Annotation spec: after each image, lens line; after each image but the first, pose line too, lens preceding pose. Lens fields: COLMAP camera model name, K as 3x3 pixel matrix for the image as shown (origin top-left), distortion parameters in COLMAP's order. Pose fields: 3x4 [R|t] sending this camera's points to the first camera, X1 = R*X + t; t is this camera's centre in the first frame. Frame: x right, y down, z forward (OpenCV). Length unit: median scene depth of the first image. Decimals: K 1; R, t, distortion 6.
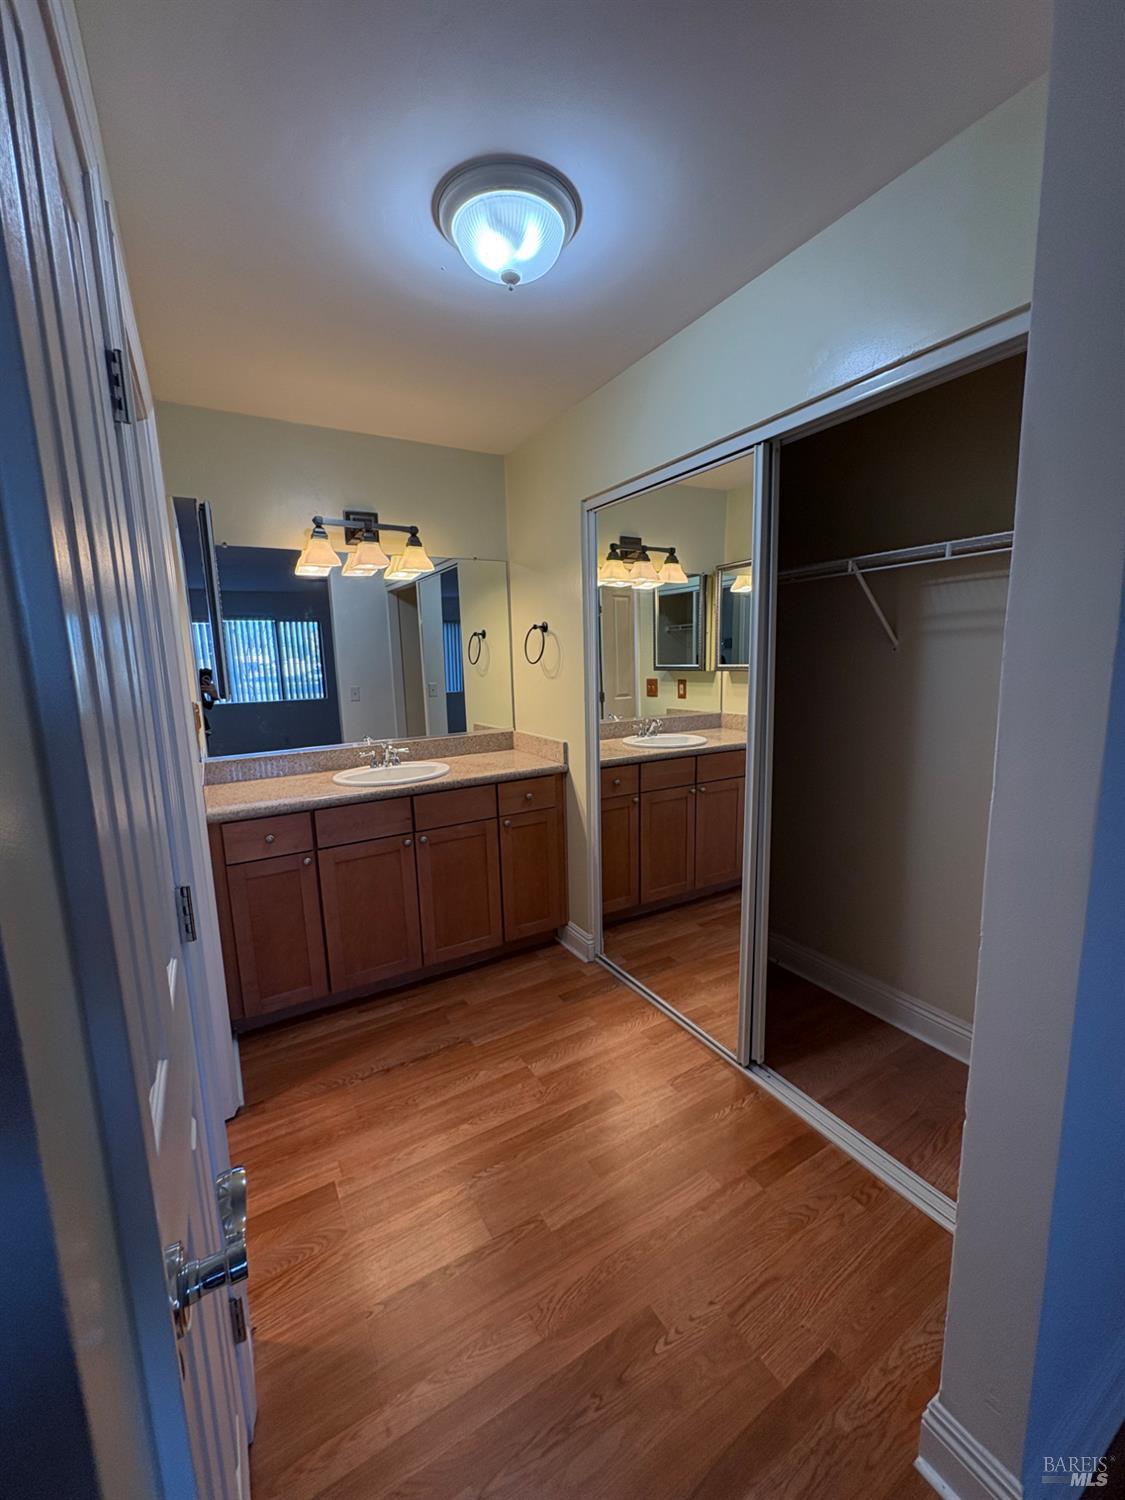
lens RADIAL K [[599.1, 0, 558.3], [0, 599.1, 748.5], [0, 0, 1]] dist [-0.000646, -0.000613]
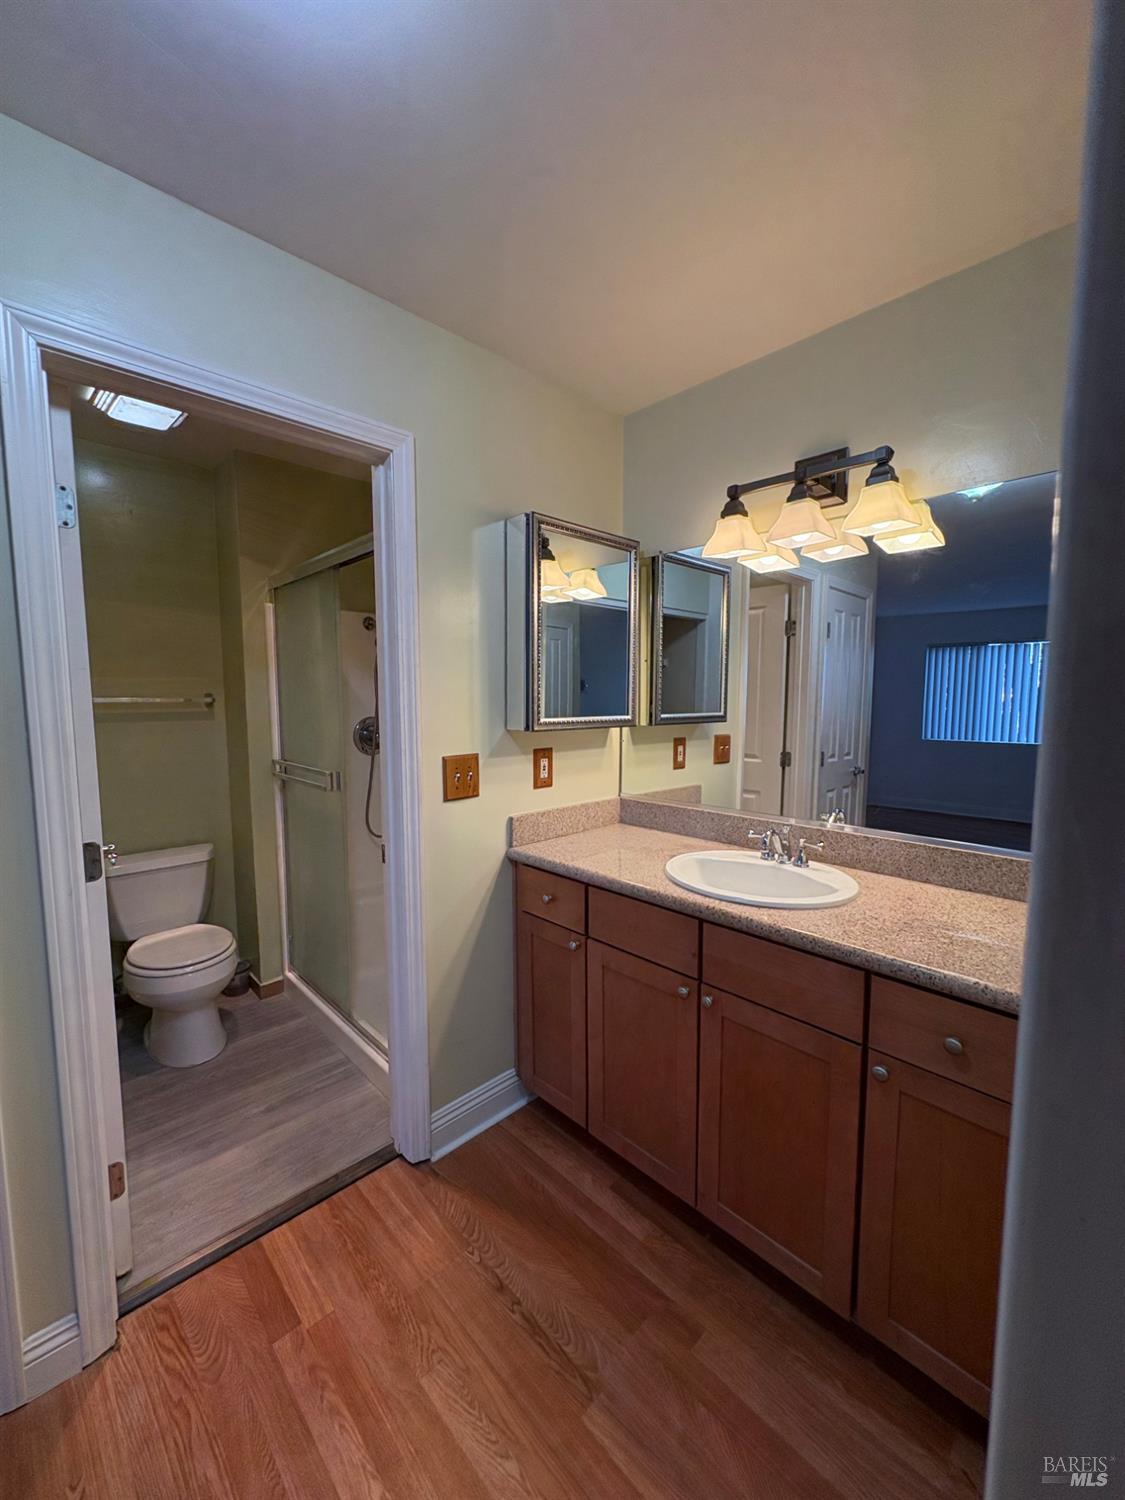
lens RADIAL K [[599.1, 0, 567.6], [0, 599.1, 748.5], [0, 0, 1]] dist [-0.000646, -0.000613]
pose [[0.237947, 0.116013, -0.964325, 0.327909], [-0.162237, 0.983640, 0.078304, -0.134295], [0.957633, 0.137817, 0.252876, 0.846618]]
